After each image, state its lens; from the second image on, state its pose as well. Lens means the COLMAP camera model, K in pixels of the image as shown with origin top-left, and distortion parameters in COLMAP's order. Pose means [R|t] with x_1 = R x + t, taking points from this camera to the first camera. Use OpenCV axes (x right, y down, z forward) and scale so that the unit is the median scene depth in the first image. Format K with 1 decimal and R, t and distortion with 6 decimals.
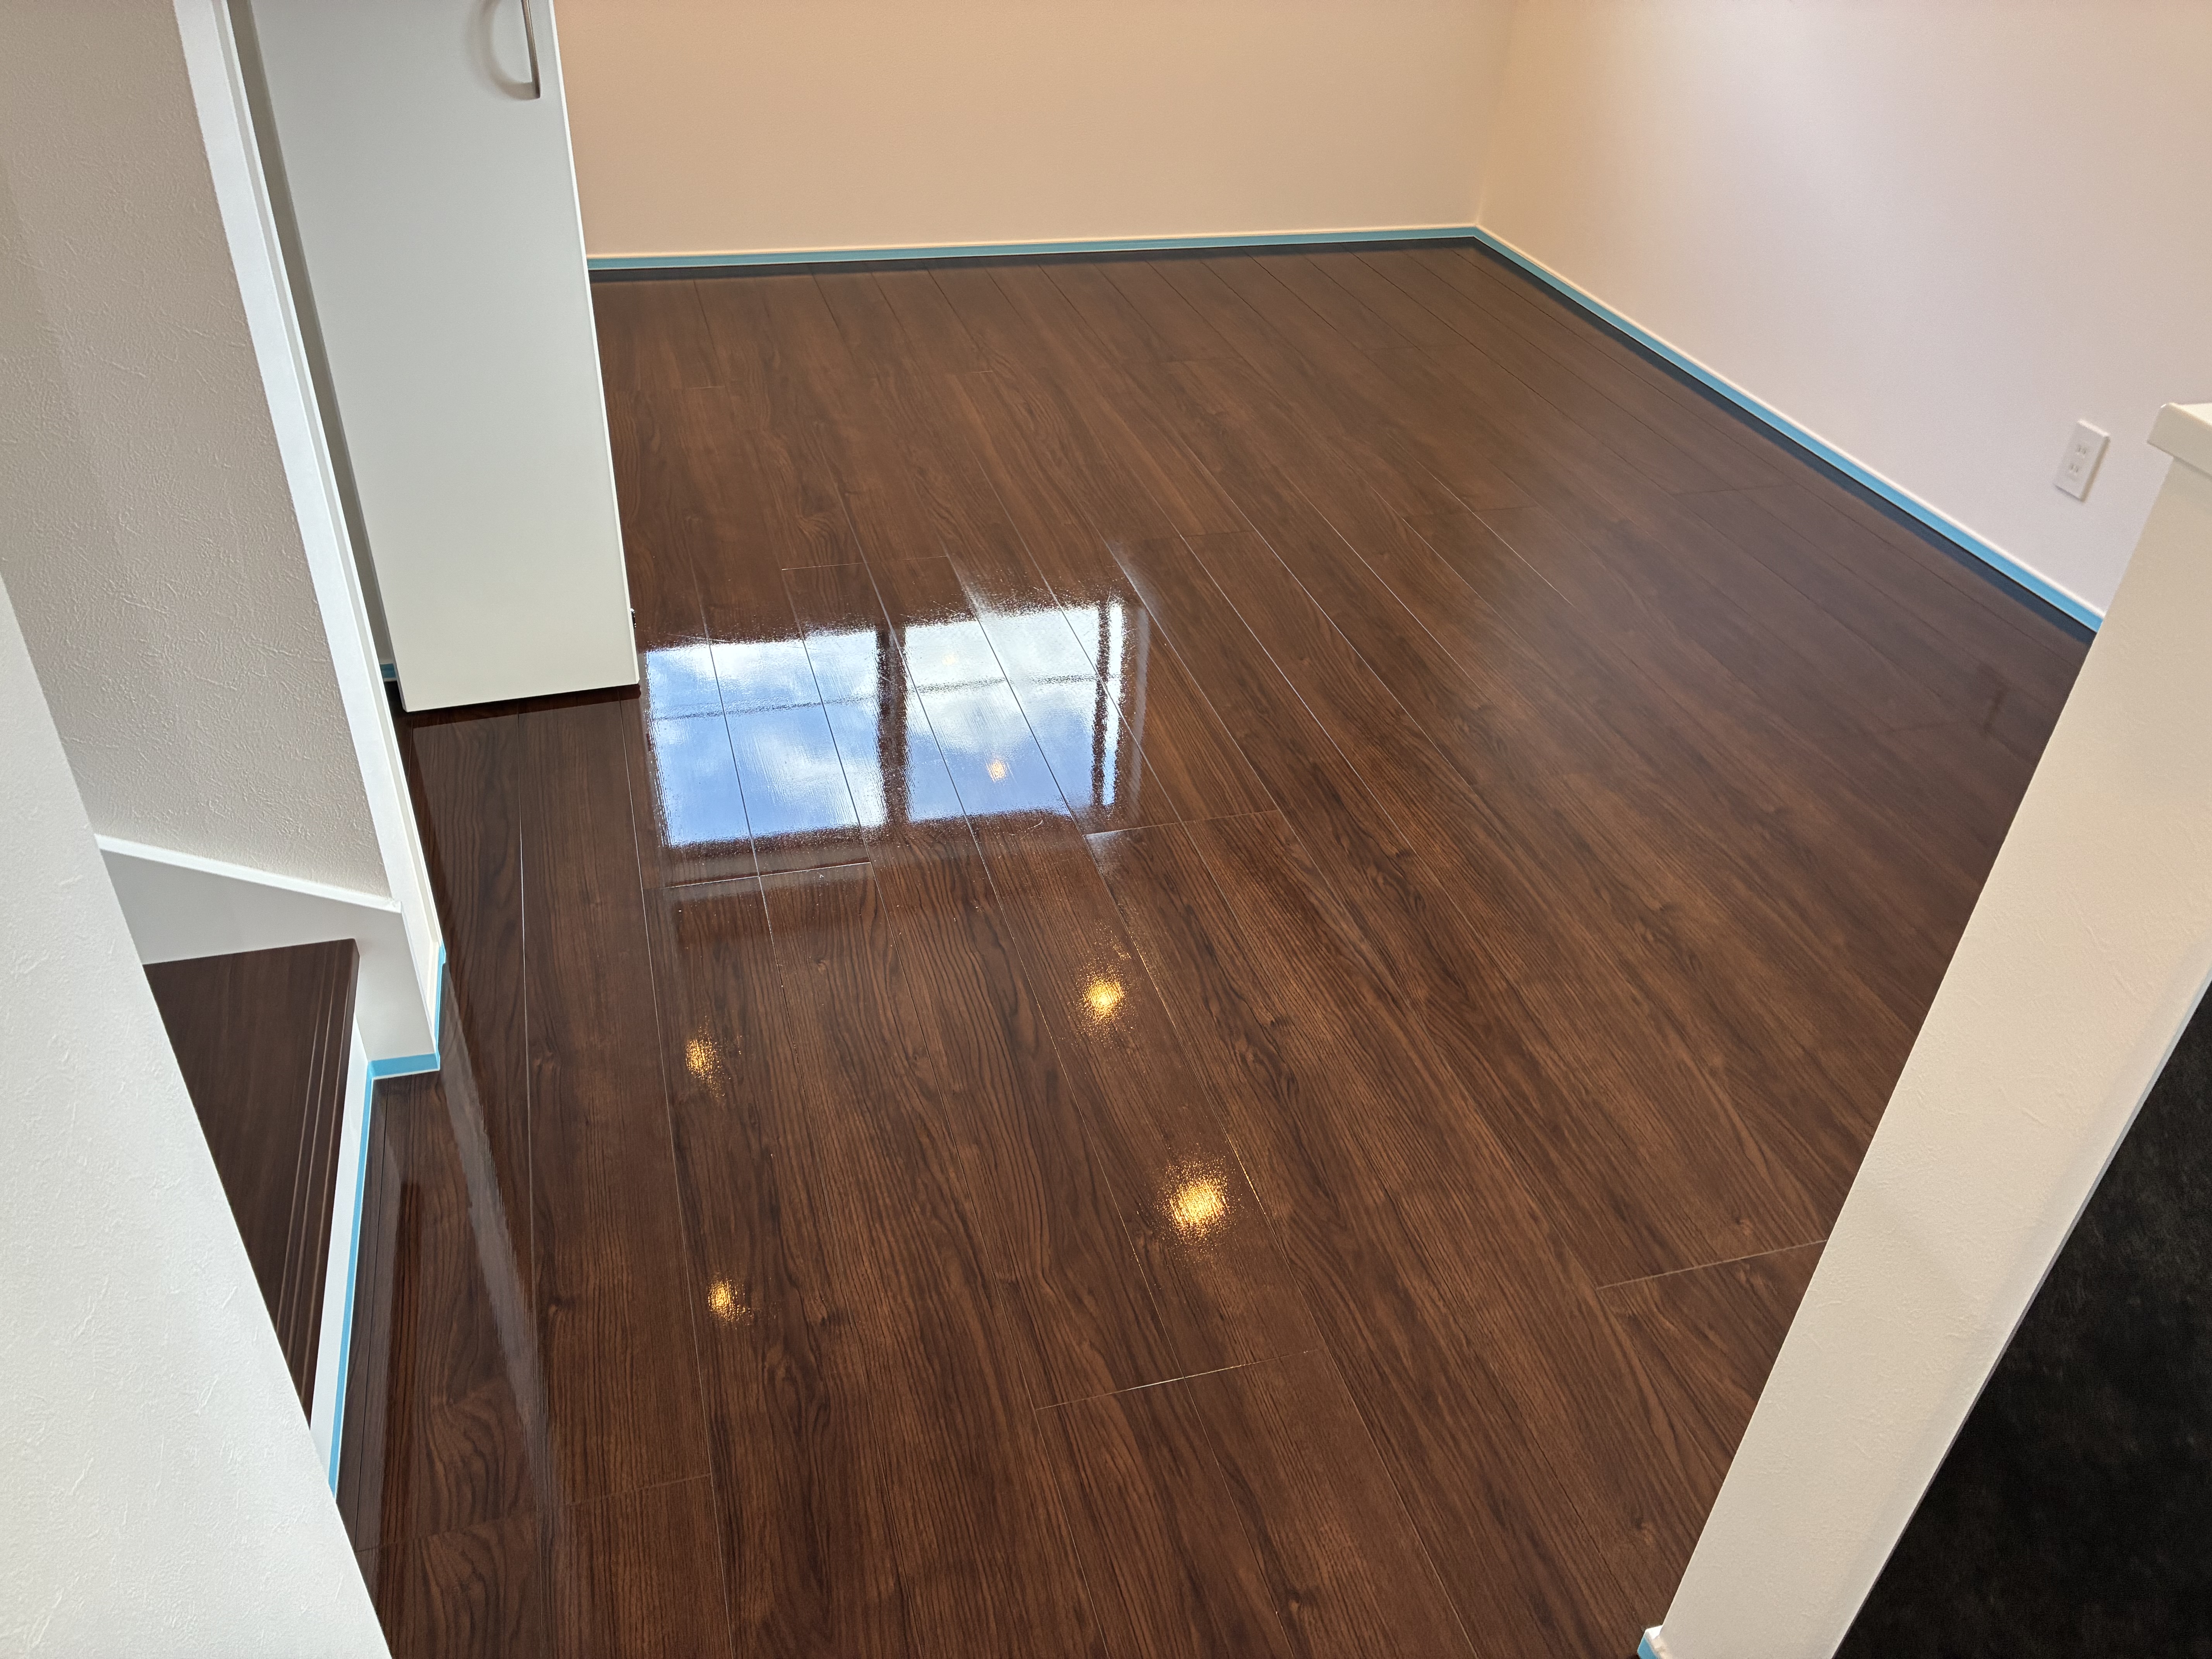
lens RADIAL K [[1679.5, 0, 1099.8], [0, 1679.5, 845.8], [0, 0, 1]] dist [0.054408, -0.046134]
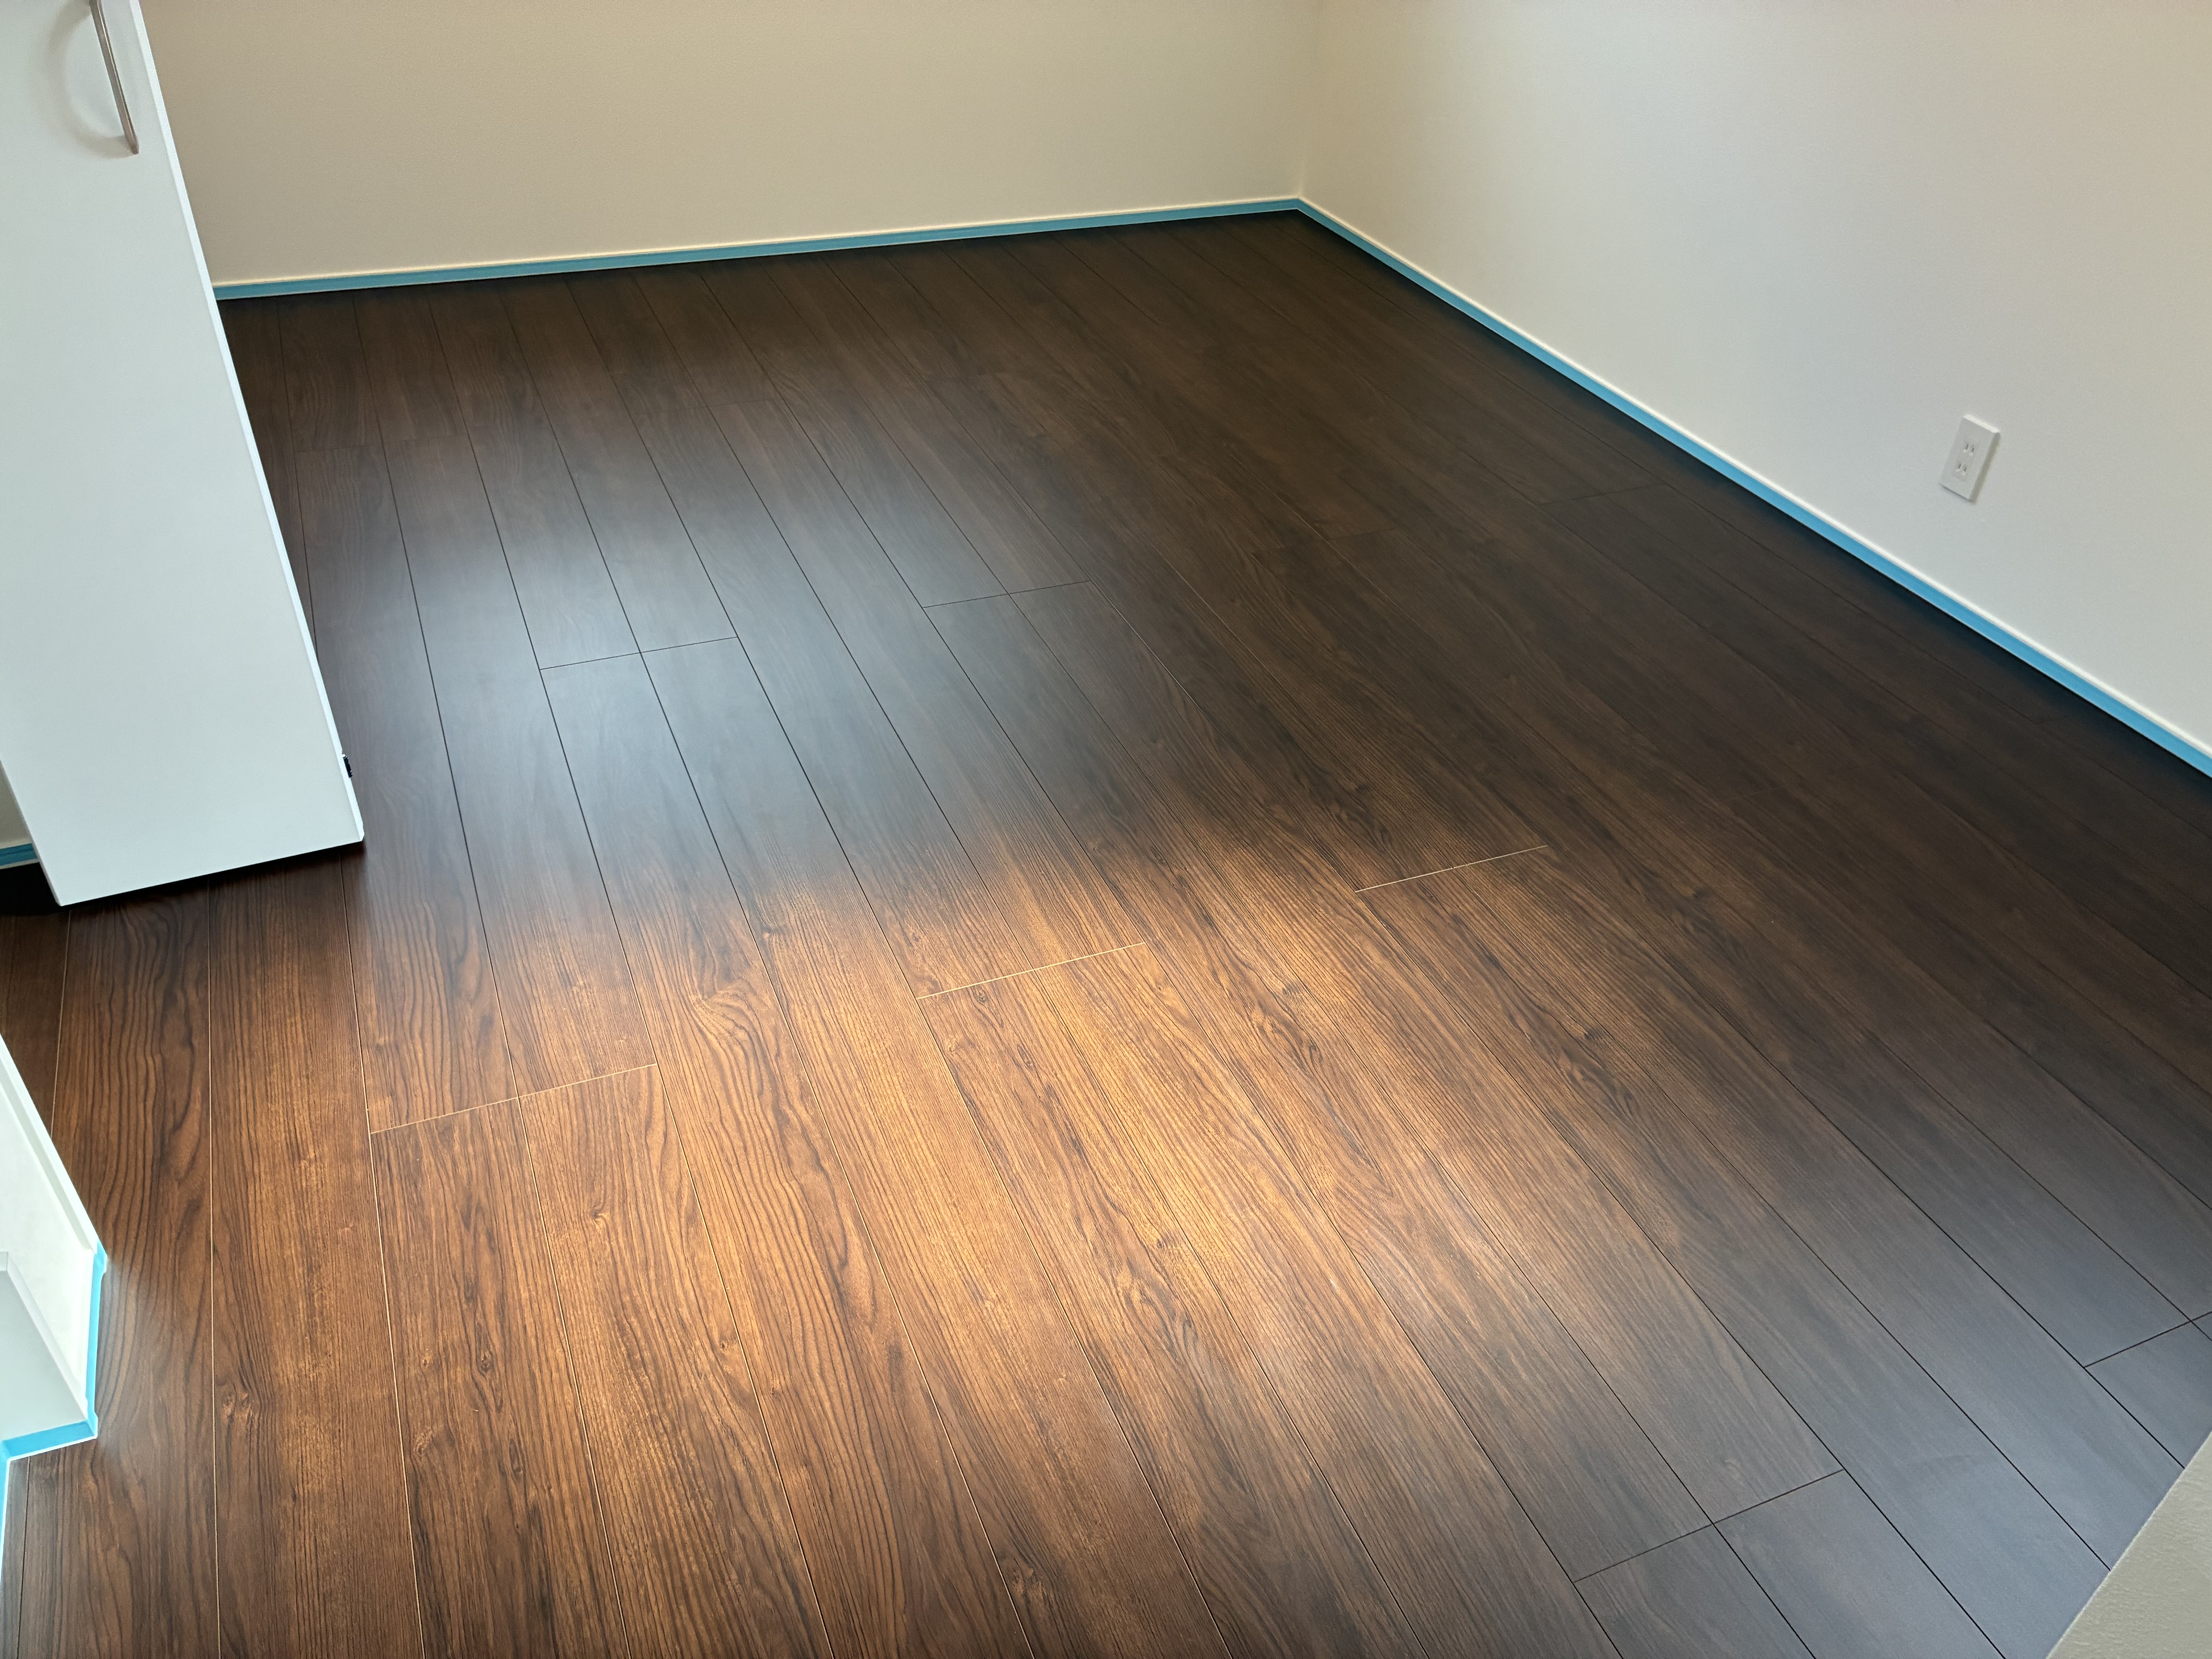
lens RADIAL K [[1679.5, 0, 1120.1], [0, 1679.5, 833.1], [0, 0, 1]] dist [0.054408, -0.046134]
pose [[0.992311, -0.076967, 0.096931, 0.018065], [0.074255, 0.996748, 0.031286, -0.121466], [-0.099024, -0.023848, 0.994799, 0.171029]]
